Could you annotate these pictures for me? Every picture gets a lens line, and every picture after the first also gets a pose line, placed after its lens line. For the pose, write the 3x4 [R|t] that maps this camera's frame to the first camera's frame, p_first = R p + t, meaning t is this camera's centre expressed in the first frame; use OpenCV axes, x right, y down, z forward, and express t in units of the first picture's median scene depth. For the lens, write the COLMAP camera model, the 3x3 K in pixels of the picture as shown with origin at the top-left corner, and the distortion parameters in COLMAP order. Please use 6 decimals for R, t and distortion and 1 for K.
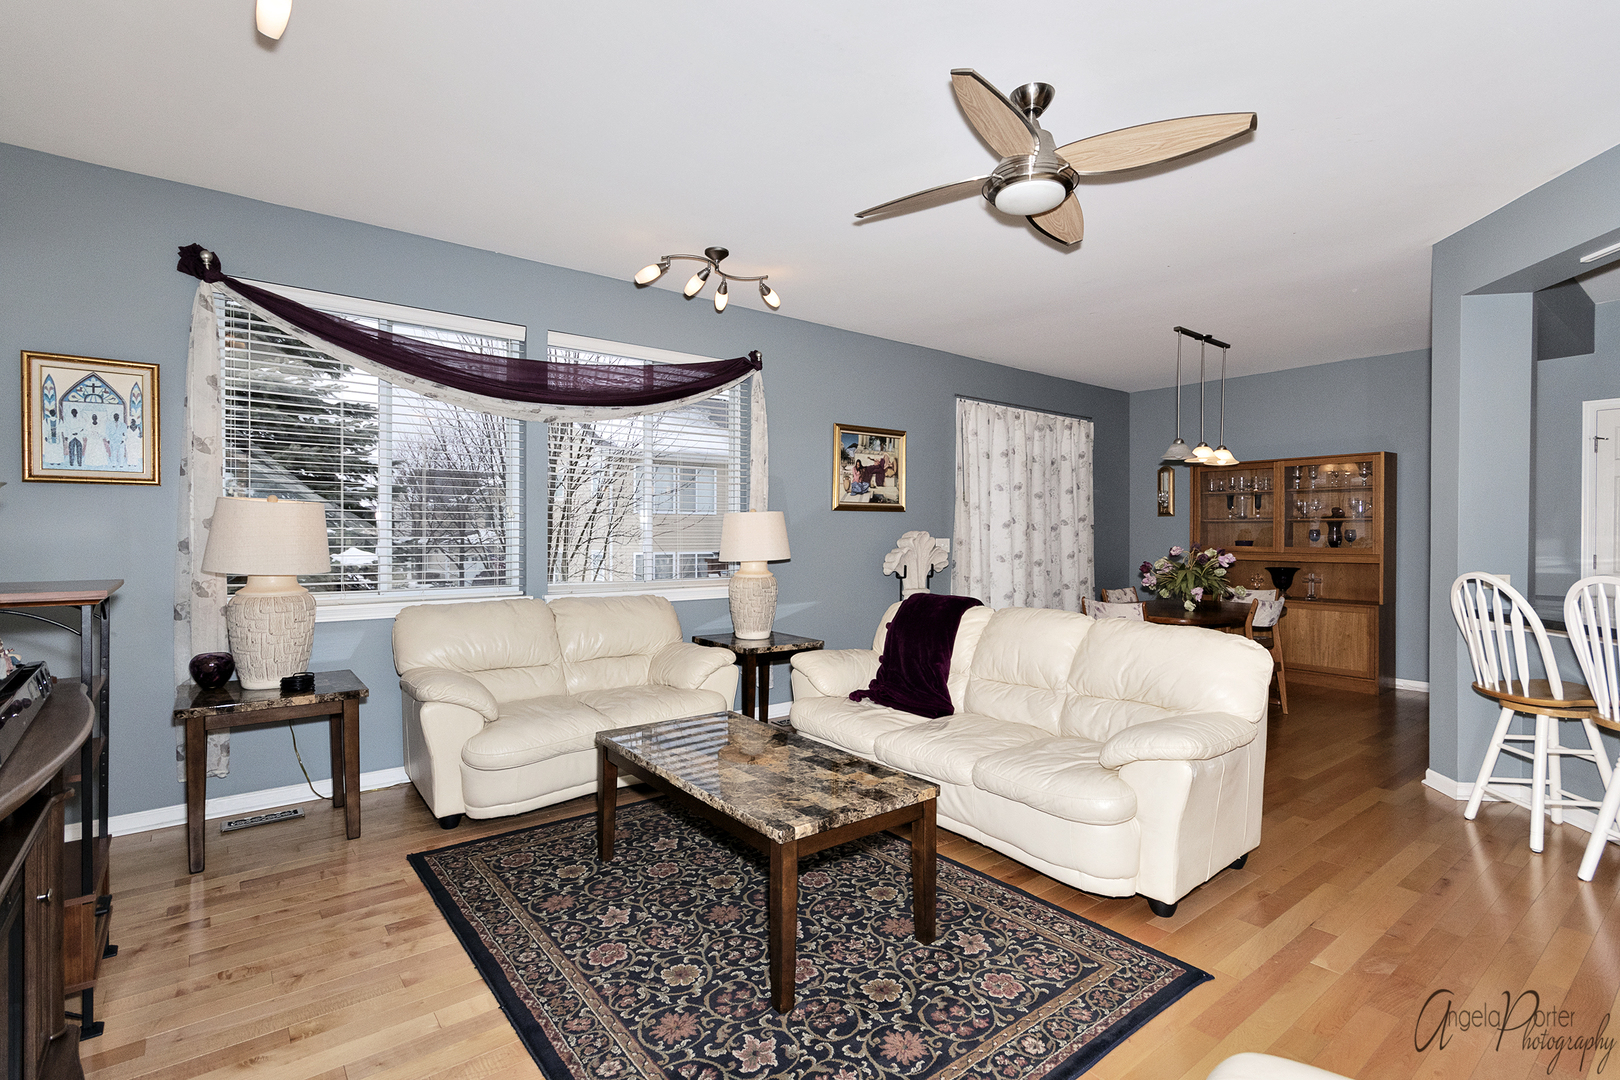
lens RADIAL K [[757.8, 0, 810.0], [0, 757.8, 540.0], [0, 0, 1]] dist [-0.000139, -0.000483]
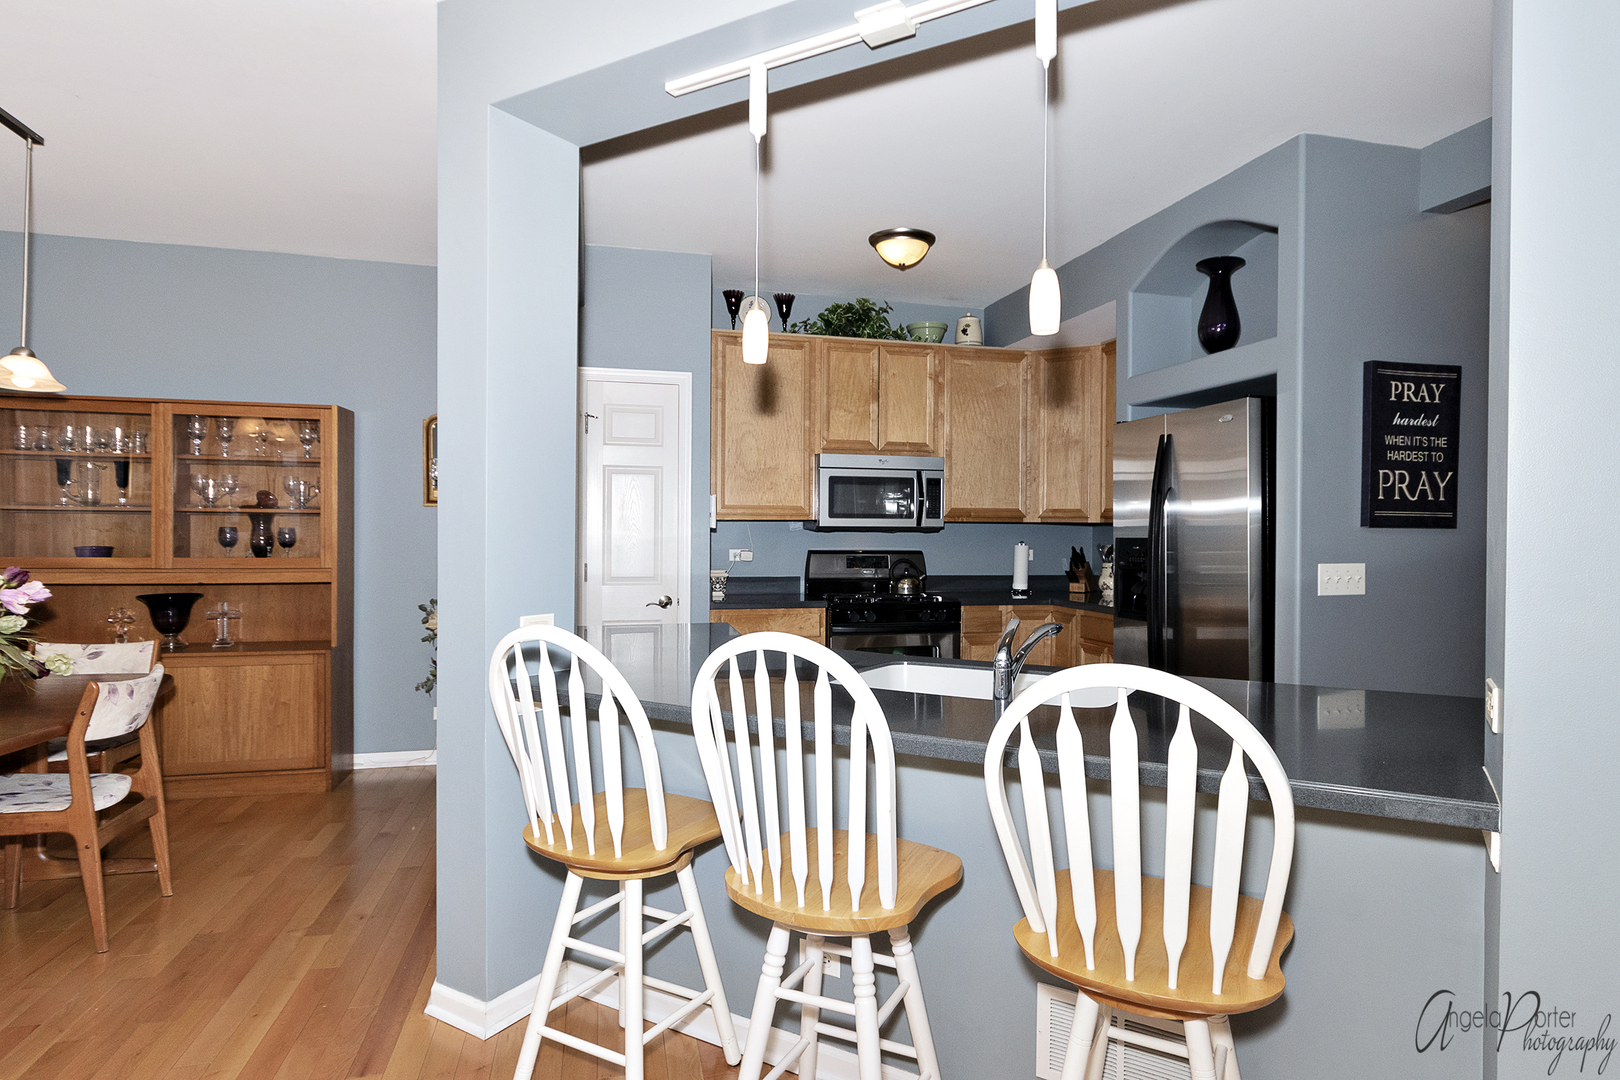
lens RADIAL K [[920.3, 0, 862.6], [0, 920.3, 534.5], [0, 0, 1]] dist [-0.000489, 0.001548]
pose [[0.376870, -0.003278, 0.926260, 0.217875], [0.002492, 0.999994, 0.002525, -0.009798], [-0.926263, 0.001357, 0.376876, 0.314902]]
